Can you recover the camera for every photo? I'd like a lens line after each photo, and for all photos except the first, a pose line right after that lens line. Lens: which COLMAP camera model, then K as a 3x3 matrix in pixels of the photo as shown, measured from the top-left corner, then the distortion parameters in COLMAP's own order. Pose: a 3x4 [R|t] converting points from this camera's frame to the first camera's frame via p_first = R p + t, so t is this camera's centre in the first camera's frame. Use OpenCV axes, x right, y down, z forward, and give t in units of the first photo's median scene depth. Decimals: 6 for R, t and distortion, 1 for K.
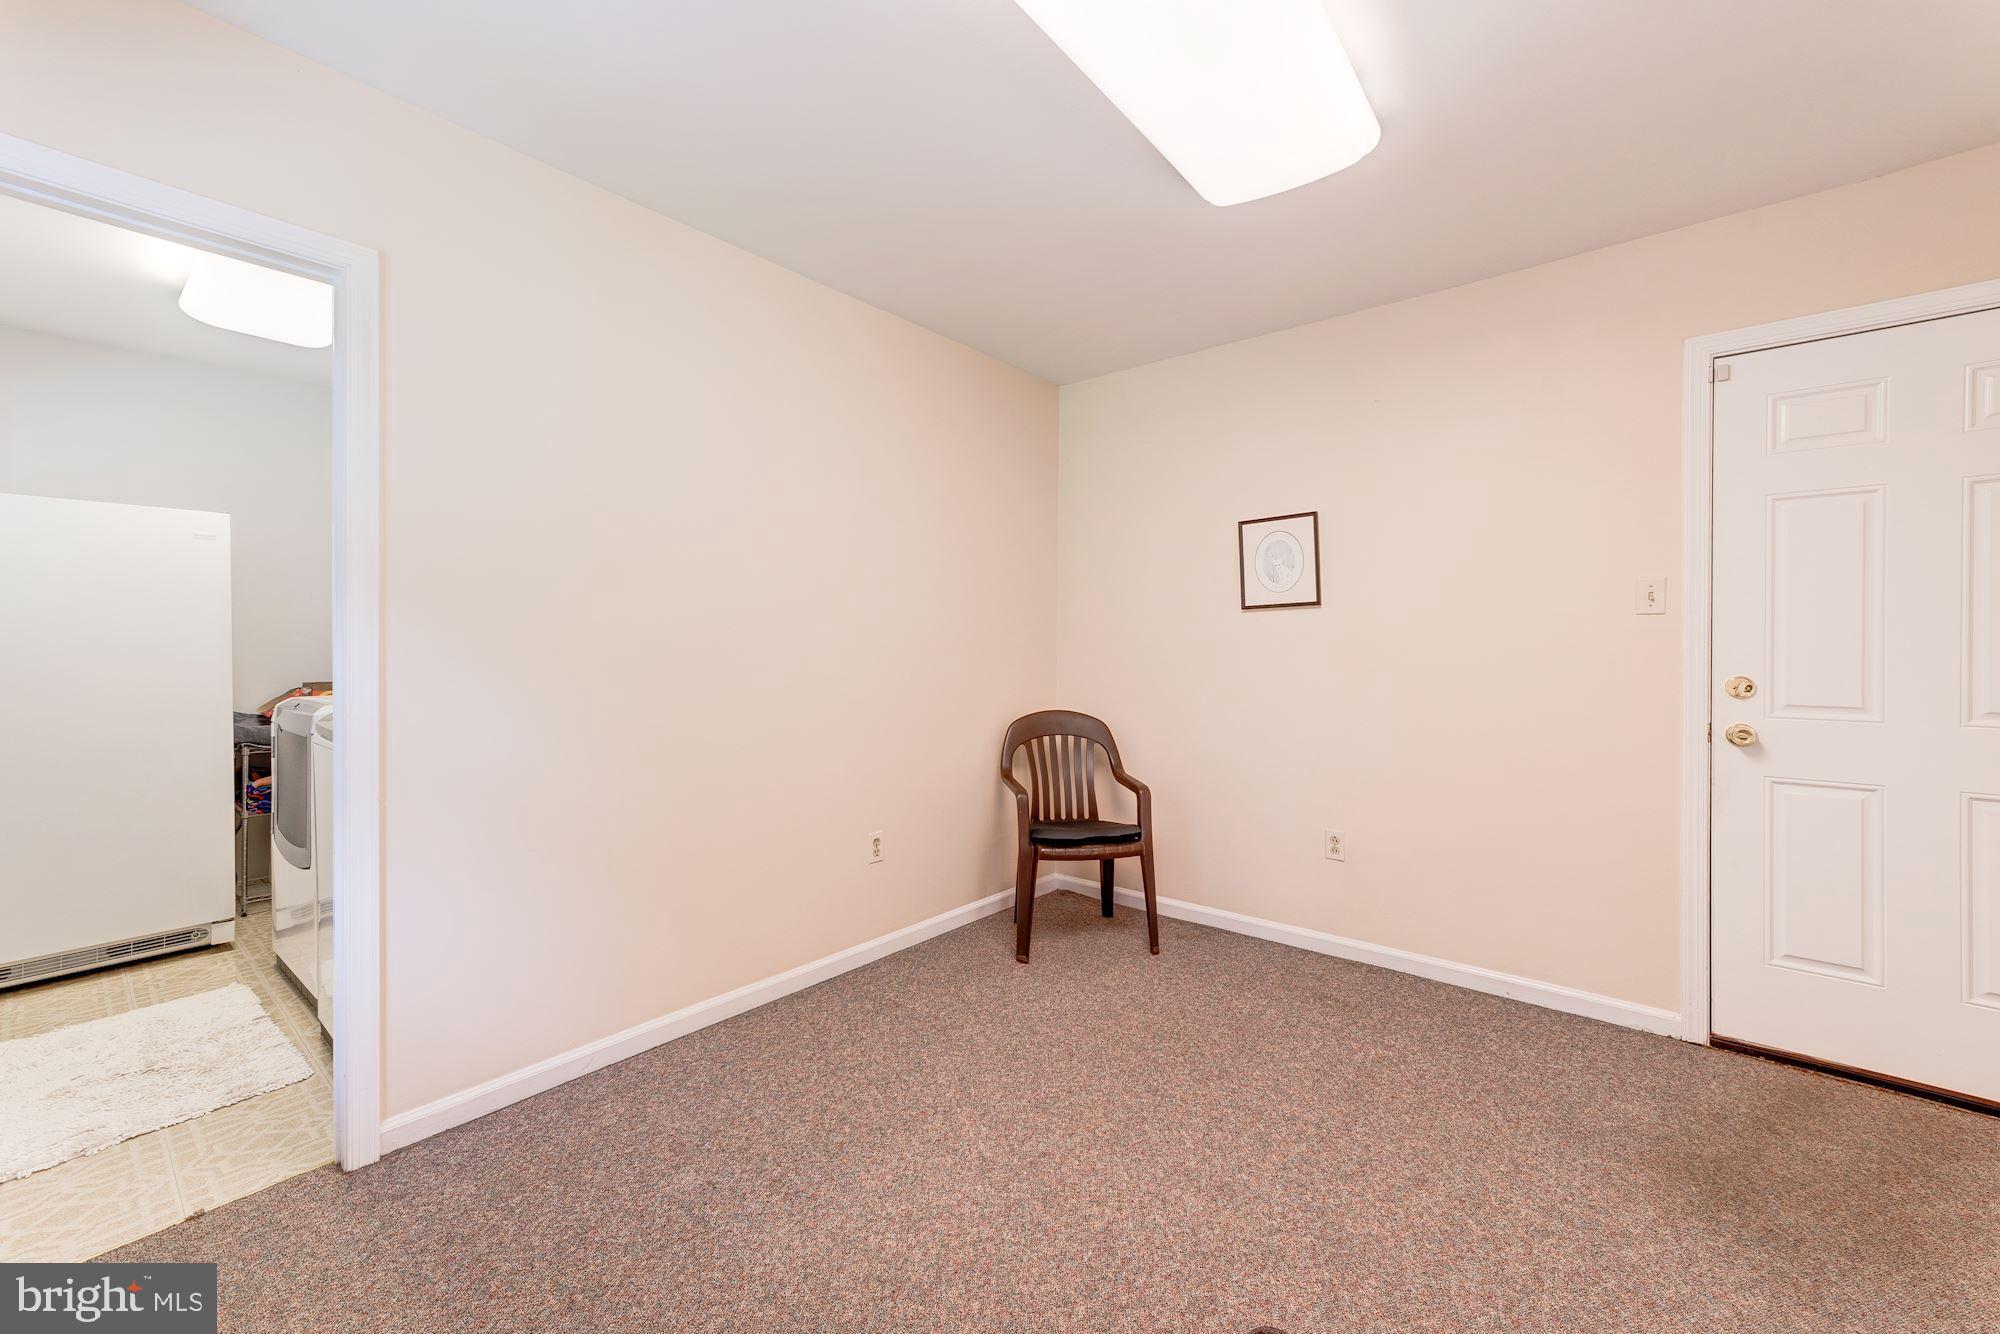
lens RADIAL K [[768.9, 0, 989.4], [0, 768.9, 670.9], [0, 0, 1]] dist [-0.014635, 0.009924]
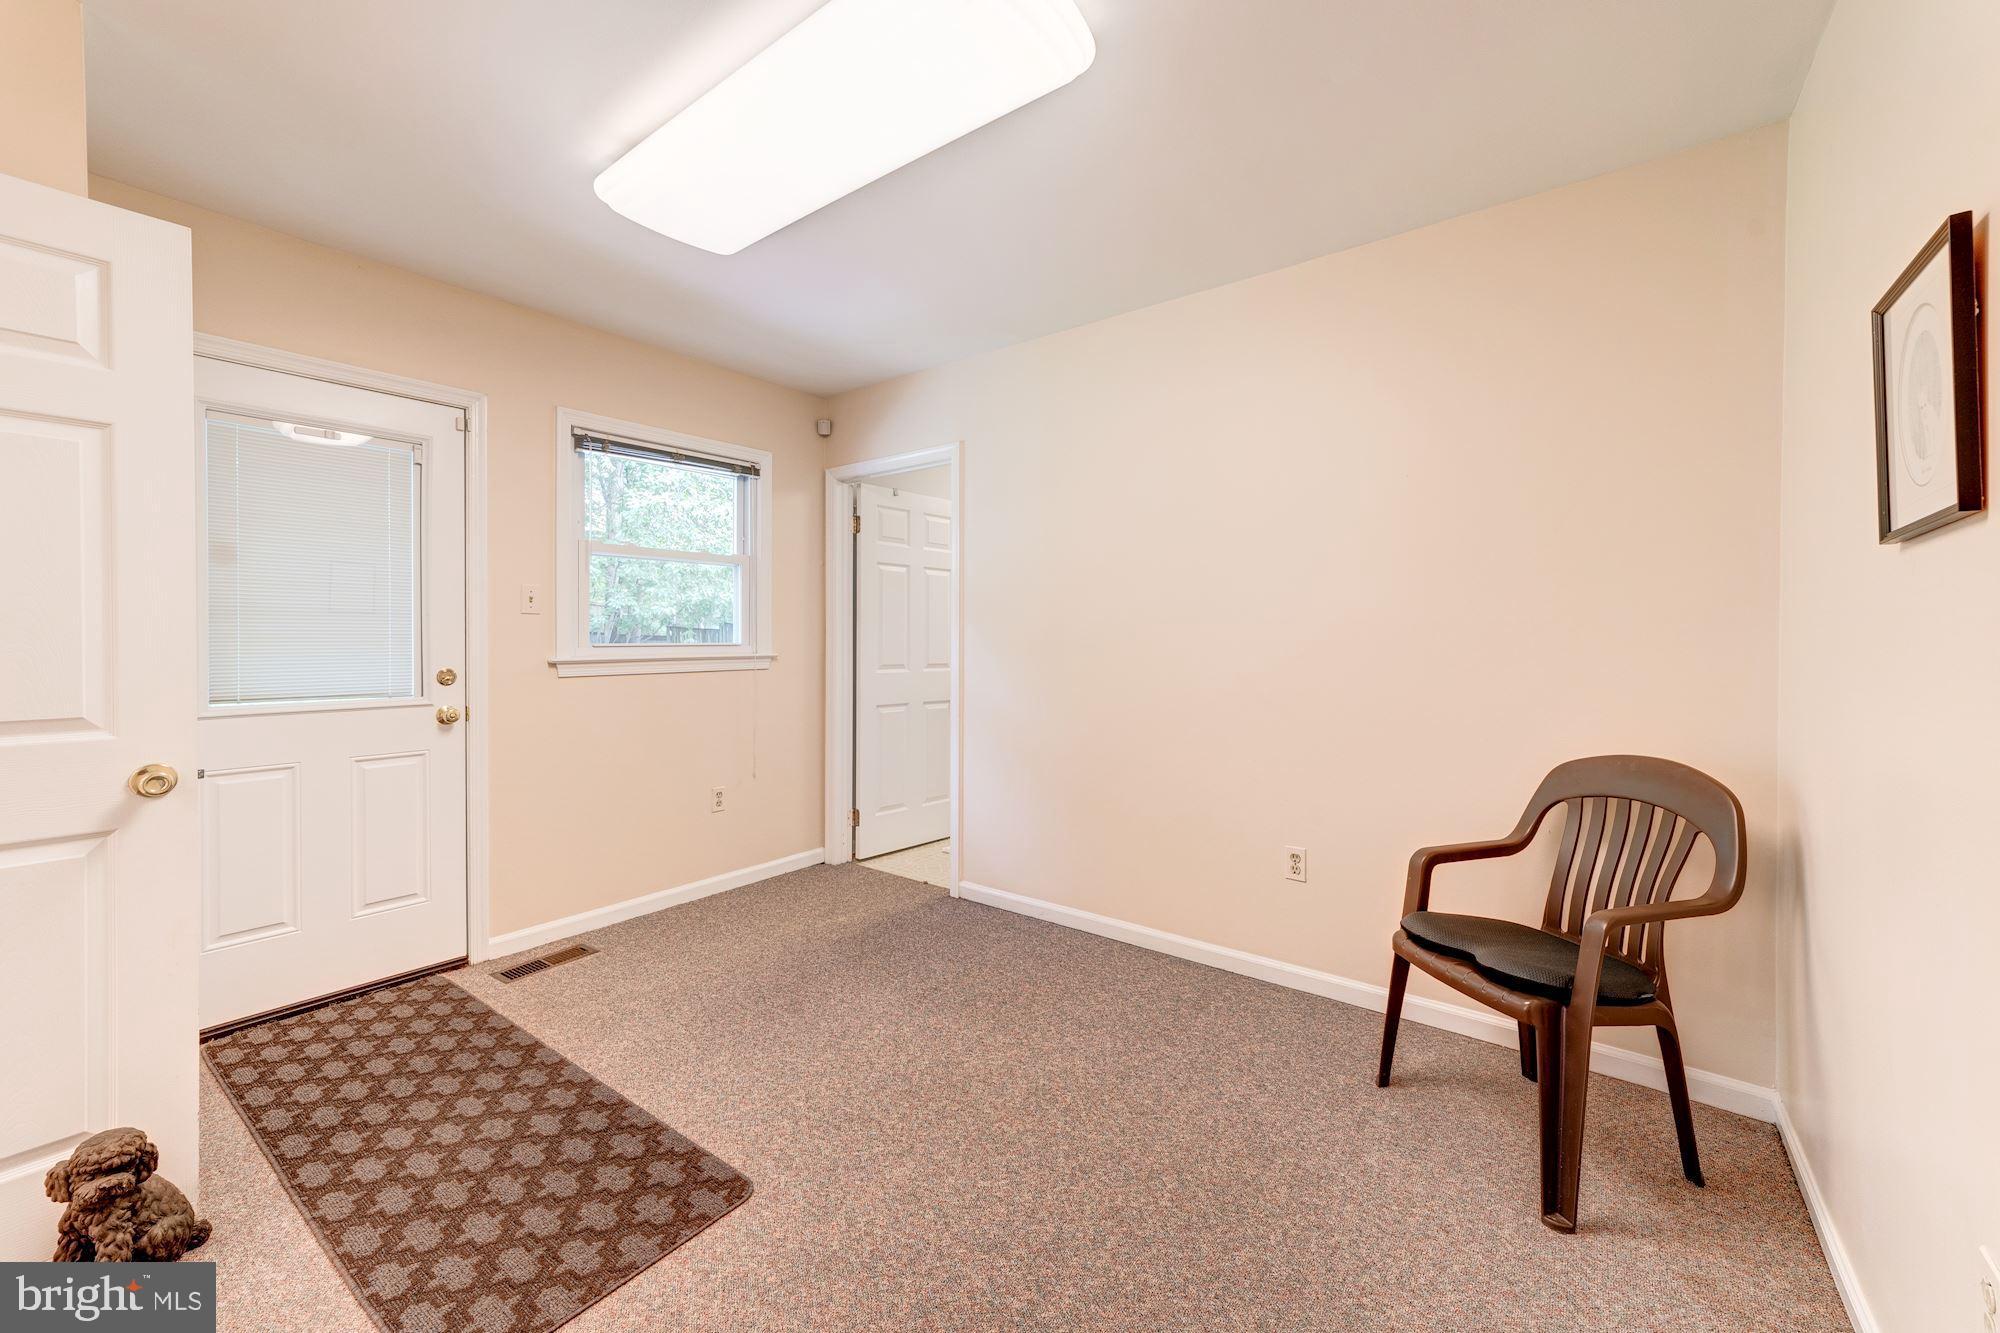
lens RADIAL K [[768.9, 0, 989.4], [0, 768.9, 670.4], [0, 0, 1]] dist [-0.014635, 0.009924]
pose [[0.049164, 0.037860, -0.998073, 1.359785], [-0.032286, 0.998819, 0.036298, -0.032732], [0.998269, 0.030439, 0.050328, 1.112370]]
